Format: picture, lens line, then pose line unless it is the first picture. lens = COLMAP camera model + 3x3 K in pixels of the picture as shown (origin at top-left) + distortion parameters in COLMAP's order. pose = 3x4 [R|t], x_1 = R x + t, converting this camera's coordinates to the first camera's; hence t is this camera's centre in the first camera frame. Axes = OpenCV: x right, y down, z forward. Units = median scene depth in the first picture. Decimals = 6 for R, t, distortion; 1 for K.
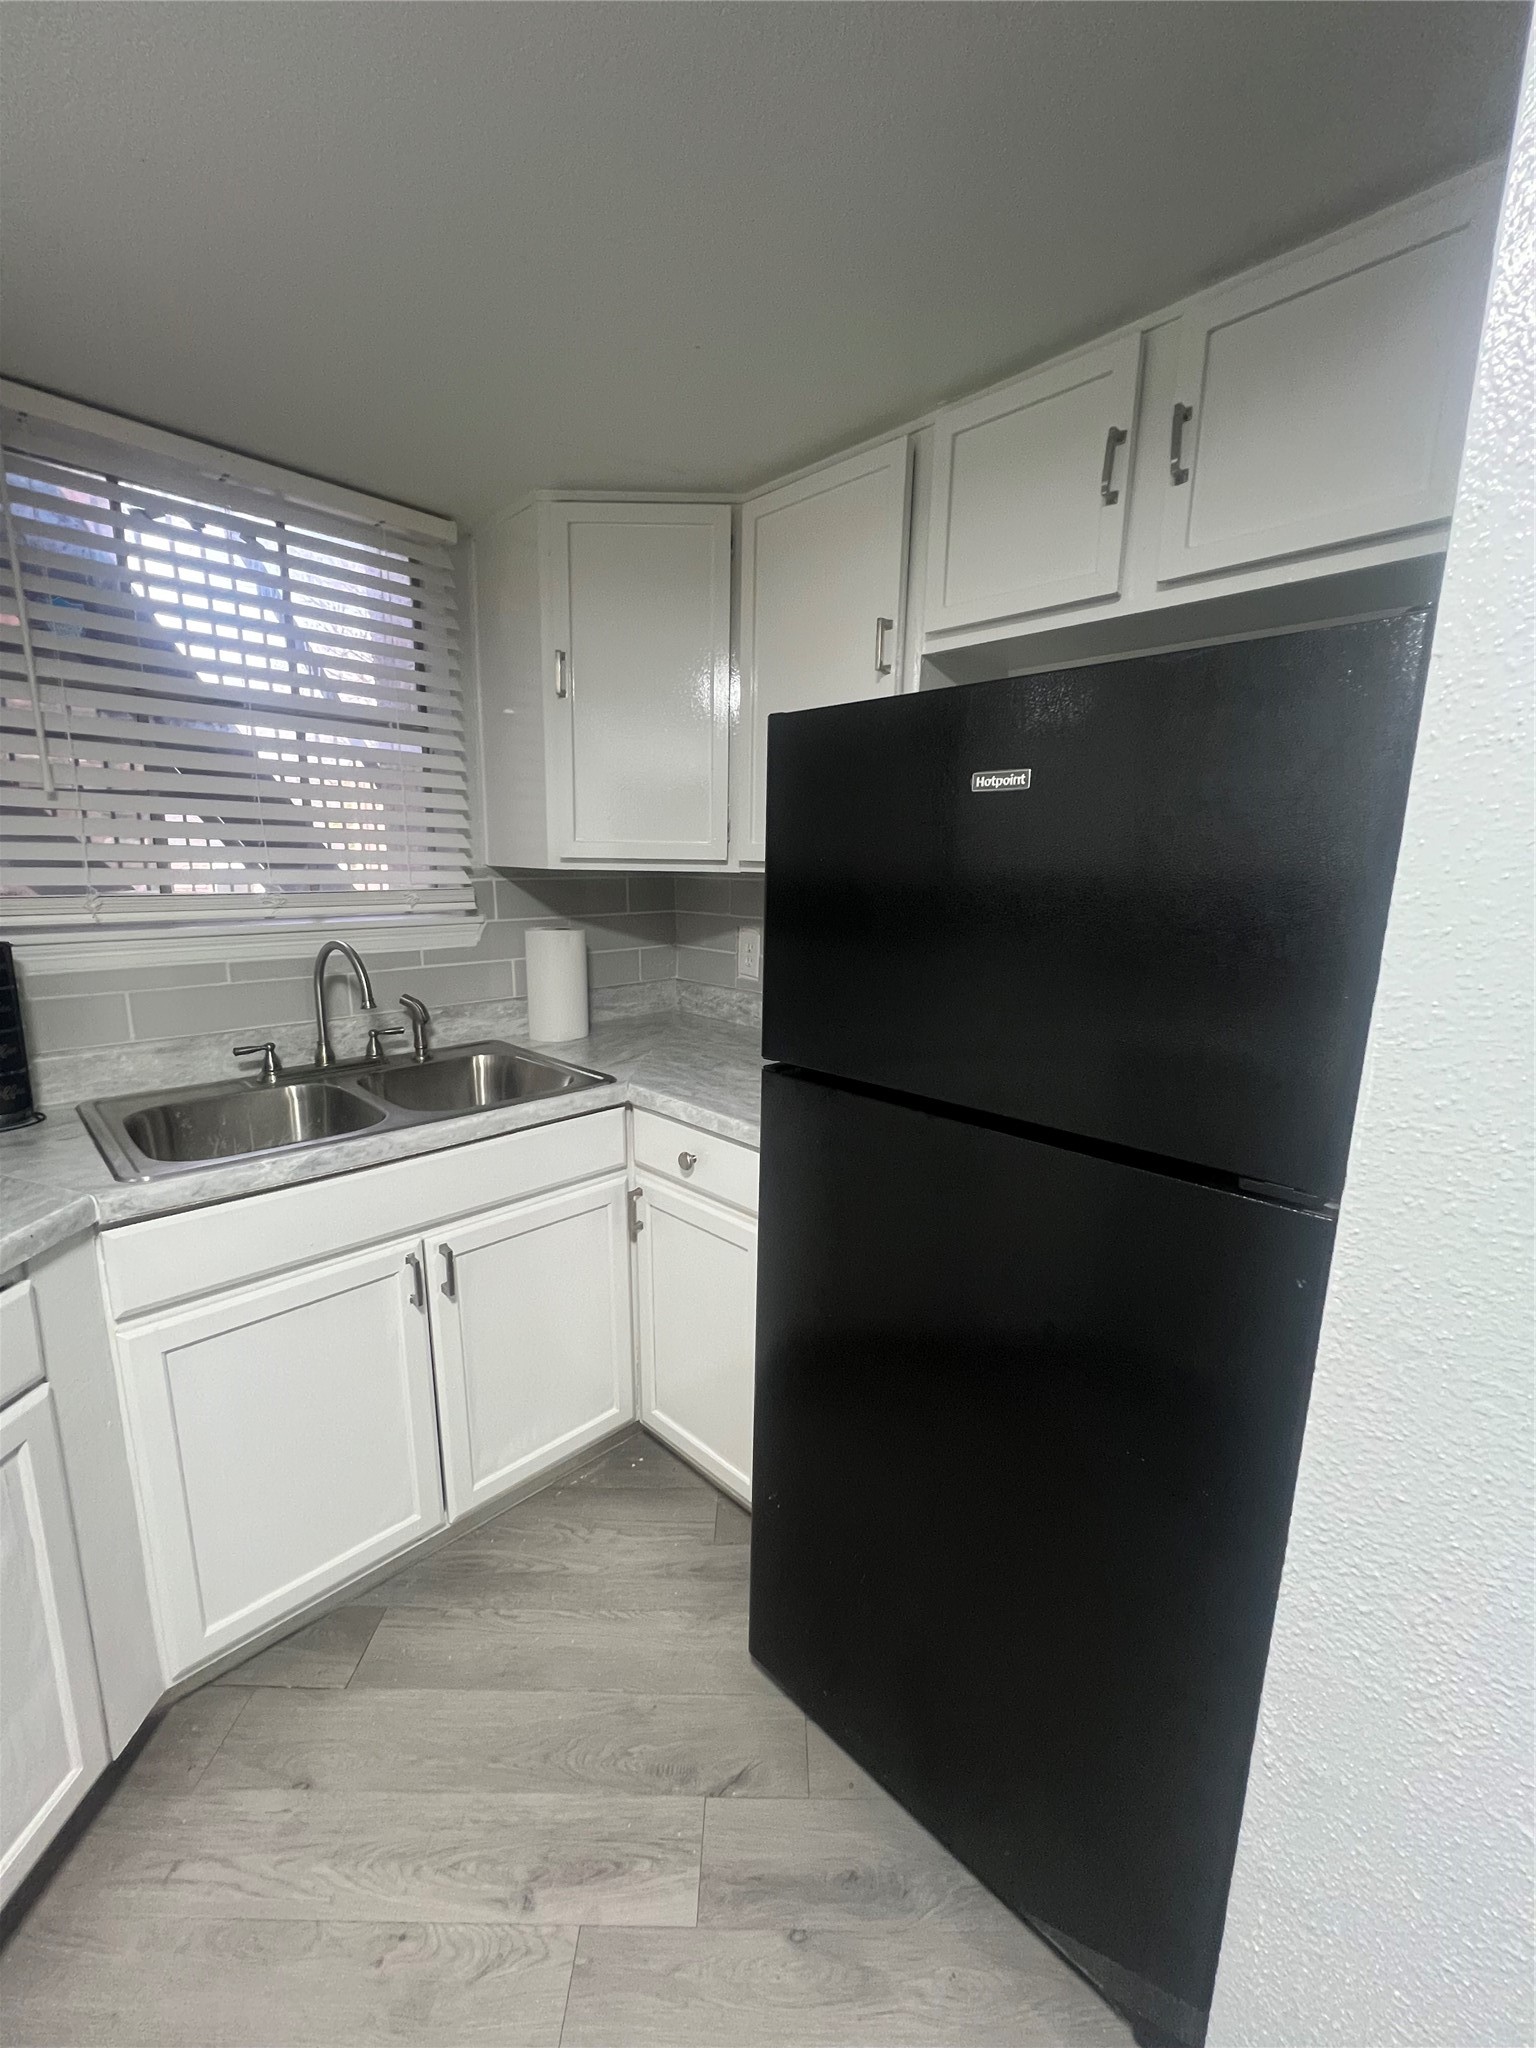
lens RADIAL K [[819.6, 0, 767.0], [0, 819.6, 1032.5], [0, 0, 1]] dist [0.000368, 0.000435]
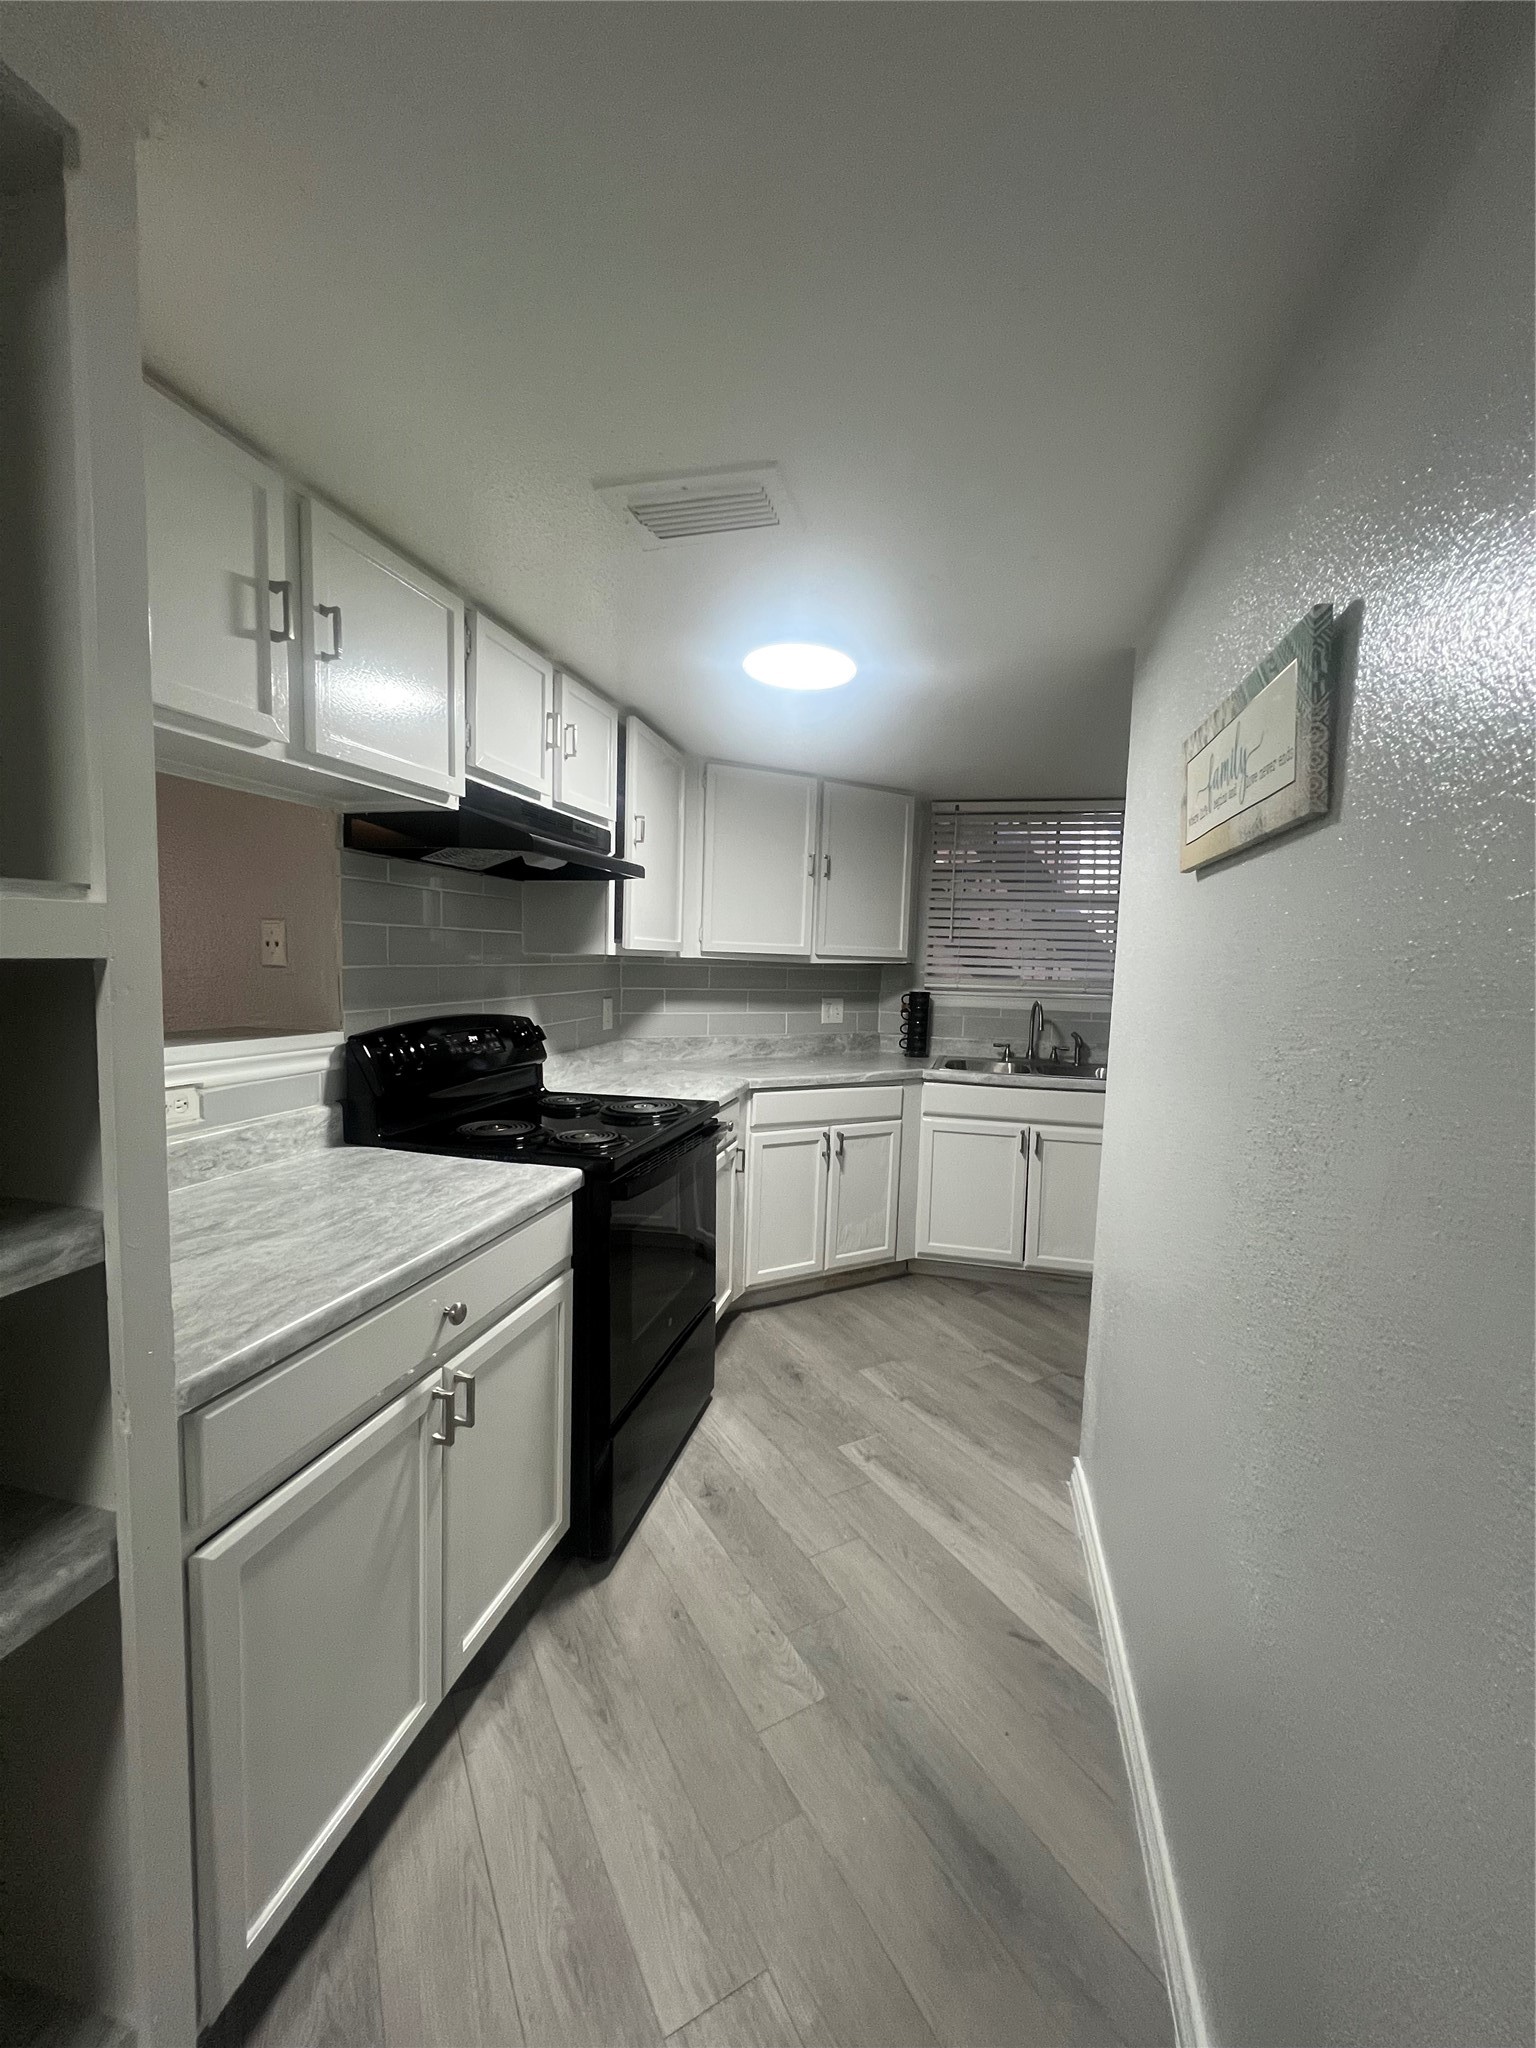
lens RADIAL K [[819.6, 0, 766.5], [0, 819.6, 1024.9], [0, 0, 1]] dist [0.000368, 0.000435]
pose [[0.500508, 0.067968, -0.863060, 1.164392], [-0.190246, 0.981180, -0.033058, 0.186445], [0.844570, 0.180740, 0.504019, -0.829335]]
